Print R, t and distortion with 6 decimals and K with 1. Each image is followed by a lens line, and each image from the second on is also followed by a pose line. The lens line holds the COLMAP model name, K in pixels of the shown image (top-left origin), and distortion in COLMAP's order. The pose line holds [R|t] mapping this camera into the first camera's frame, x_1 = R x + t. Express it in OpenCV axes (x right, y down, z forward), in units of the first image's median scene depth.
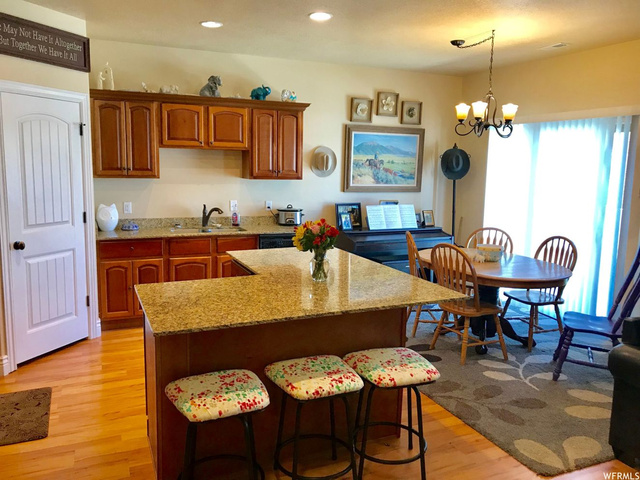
lens RADIAL K [[522.6, 0, 321.1], [0, 522.6, 240.0], [0, 0, 1]] dist [0.005854, -0.010610]
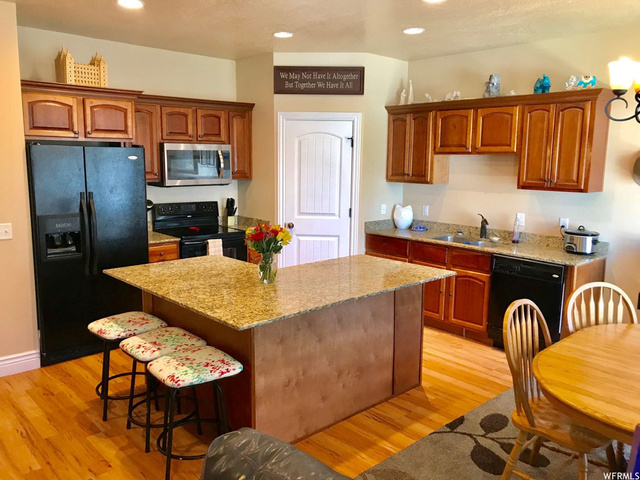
lens RADIAL K [[522.6, 0, 320.7], [0, 522.6, 238.0], [0, 0, 1]] dist [0.005854, -0.010610]
pose [[0.321196, 0.128030, -0.938318, 0.624594], [-0.144934, 0.985793, 0.084895, -0.070724], [0.935856, 0.108726, 0.335189, 0.469189]]
